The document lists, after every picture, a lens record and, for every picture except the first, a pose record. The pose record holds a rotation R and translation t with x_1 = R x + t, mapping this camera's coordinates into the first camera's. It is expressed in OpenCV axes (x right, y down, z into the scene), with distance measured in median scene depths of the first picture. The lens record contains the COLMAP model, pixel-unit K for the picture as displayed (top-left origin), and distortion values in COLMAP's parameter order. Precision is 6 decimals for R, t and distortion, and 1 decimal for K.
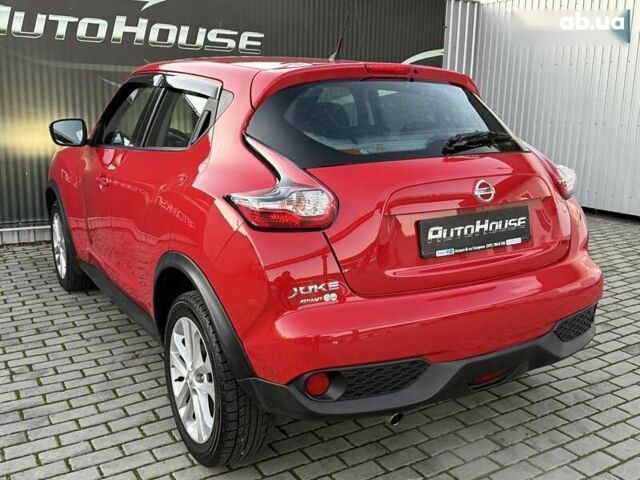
lens RADIAL K [[638.7, 0, 316.3], [0, 638.7, 234.1], [0, 0, 1]] dist [0.023527, 0.000000]
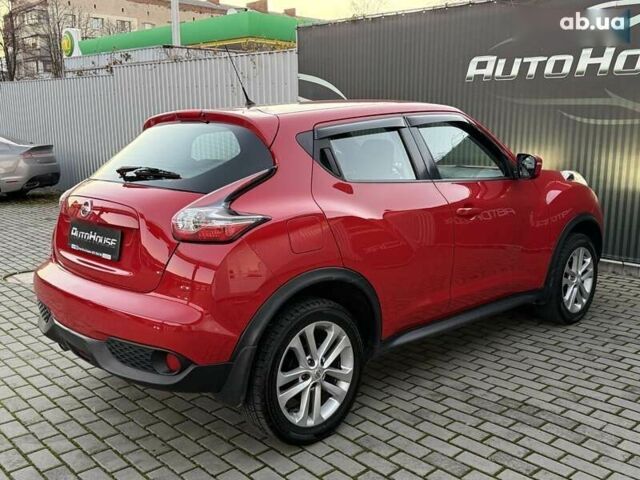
lens RADIAL K [[638.7, 0, 324.2], [0, 638.7, 242.2], [0, 0, 1]] dist [0.023527, 0.000000]
pose [[0.208626, 0.167185, -0.963600, 0.645139], [-0.195447, 0.972532, 0.126419, -0.102757], [0.958267, 0.161958, 0.235571, 0.457936]]
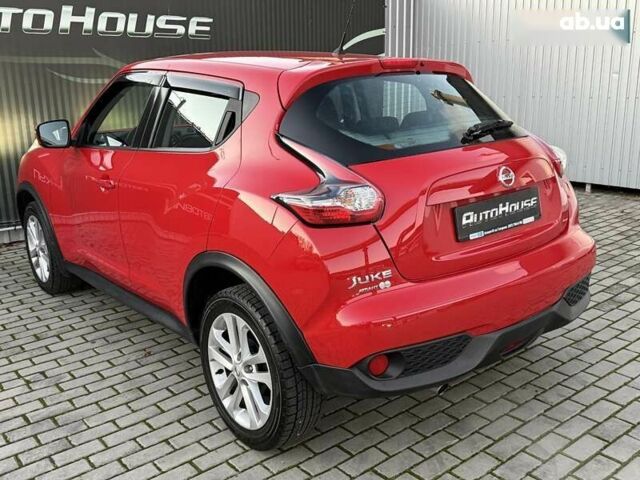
lens RADIAL K [[638.7, 0, 319.0], [0, 638.7, 239.1], [0, 0, 1]] dist [0.023527, 0.000000]
pose [[0.990015, -0.069498, 0.122638, -0.076937], [0.063945, 0.996767, 0.048649, -0.013478], [-0.125622, -0.040321, 0.991258, -0.019593]]
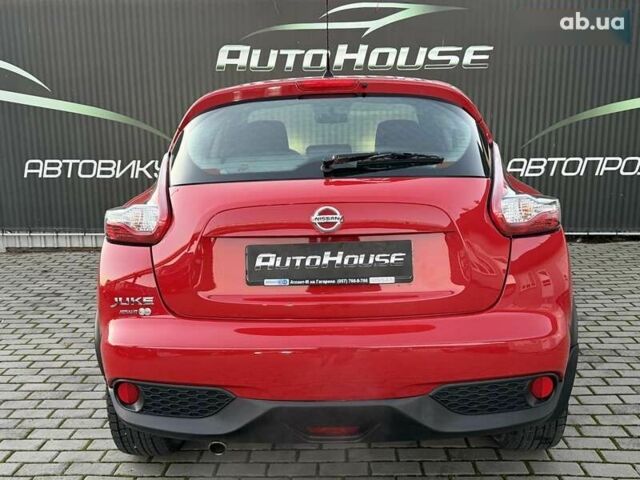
lens RADIAL K [[638.7, 0, 316.2], [0, 638.7, 243.5], [0, 0, 1]] dist [0.023527, 0.000000]
pose [[0.832269, 0.077343, -0.548951, 0.289168], [-0.085796, 0.996260, 0.010290, -0.015985], [0.547693, 0.038534, 0.835791, 0.099253]]
